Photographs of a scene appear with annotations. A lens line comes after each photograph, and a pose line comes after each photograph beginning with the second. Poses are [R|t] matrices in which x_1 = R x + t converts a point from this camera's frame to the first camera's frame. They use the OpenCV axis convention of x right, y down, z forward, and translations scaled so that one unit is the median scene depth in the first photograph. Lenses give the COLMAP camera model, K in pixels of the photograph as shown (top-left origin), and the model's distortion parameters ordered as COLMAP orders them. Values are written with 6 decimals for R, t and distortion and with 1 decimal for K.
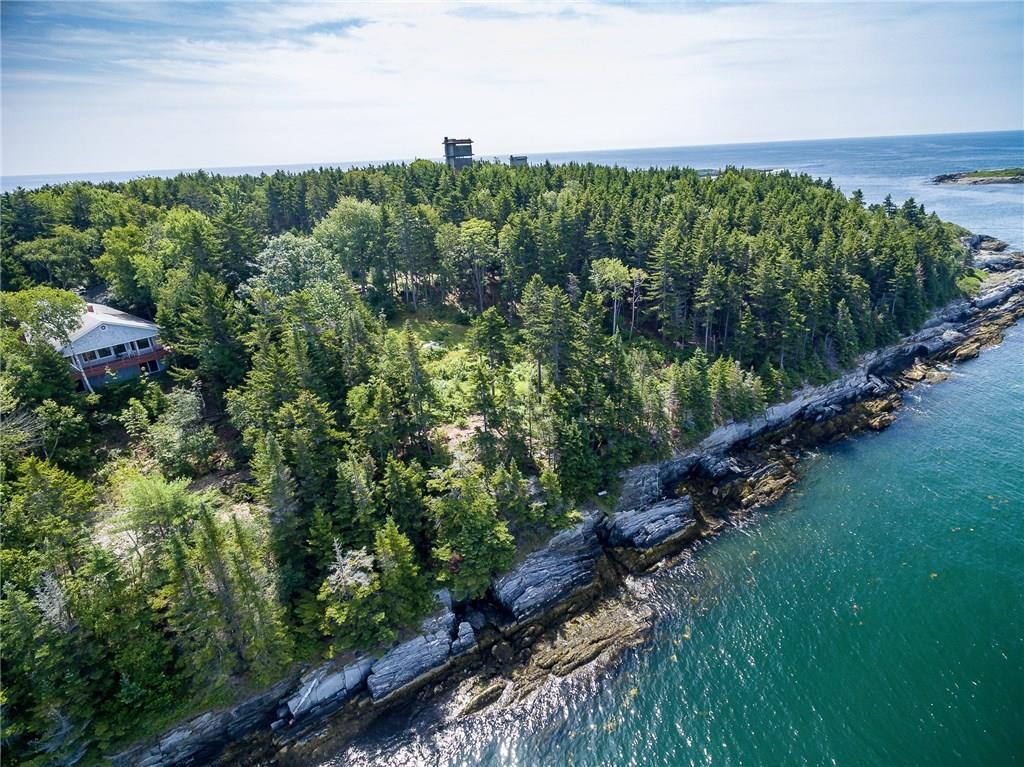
lens RADIAL K [[564.3, 0, 512.0], [0, 564.3, 383.5], [0, 0, 1]] dist [0.013192, 0.000905]
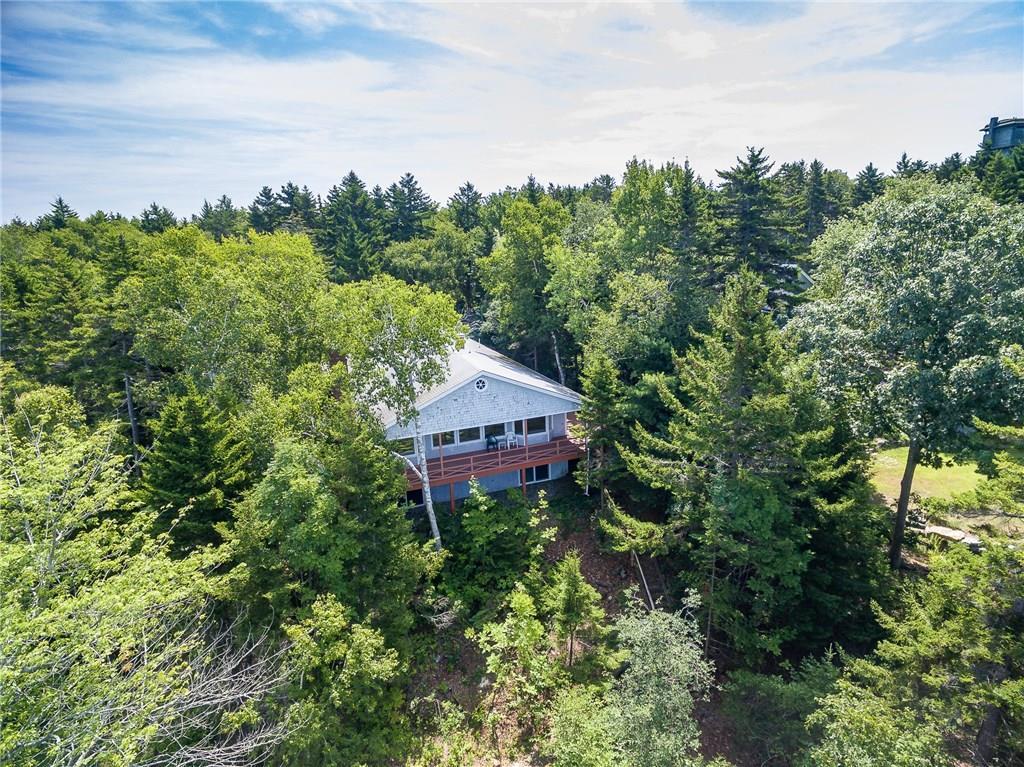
lens RADIAL K [[563.5, 0, 515.4], [0, 563.5, 381.1], [0, 0, 1]] dist [0.005468, -0.000663]
pose [[0.870435, 0.130863, -0.474572, -0.499640], [-0.184067, 0.980614, -0.067203, -0.078561], [0.456578, 0.145849, 0.877648, 0.640532]]
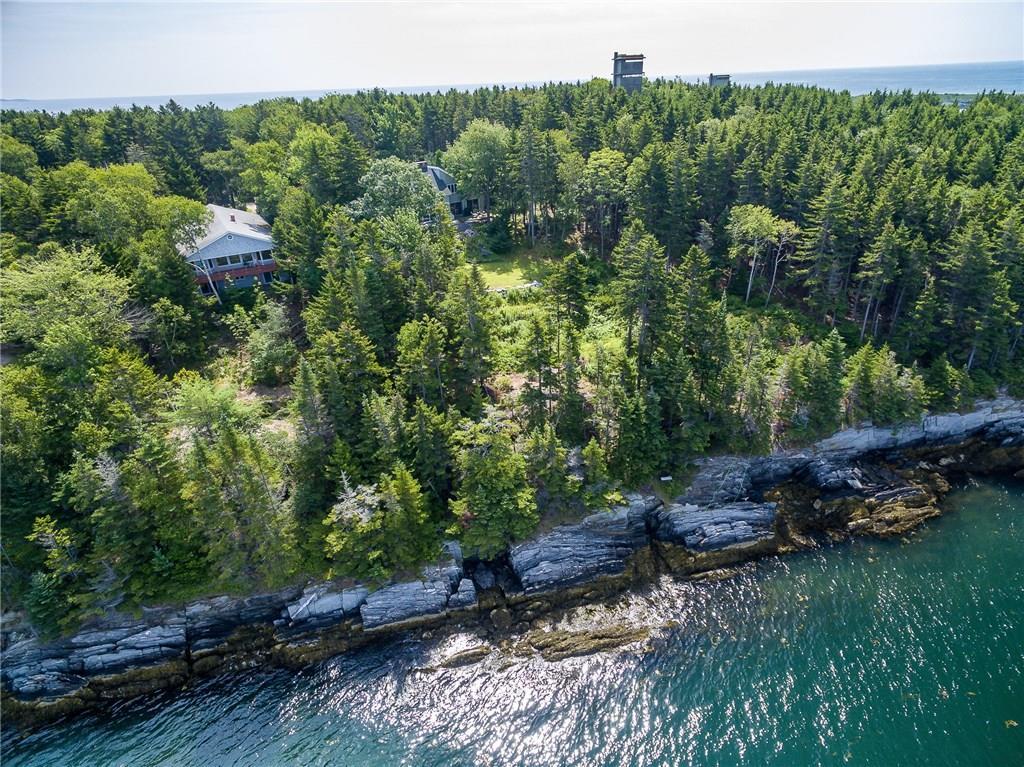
lens RADIAL K [[563.5, 0, 515.4], [0, 563.5, 381.1], [0, 0, 1]] dist [0.005468, -0.000663]
pose [[0.939523, 0.168514, -0.298161, 0.189261], [-0.132608, 0.981661, 0.136958, -0.048882], [0.315772, -0.089137, 0.944639, 0.112874]]
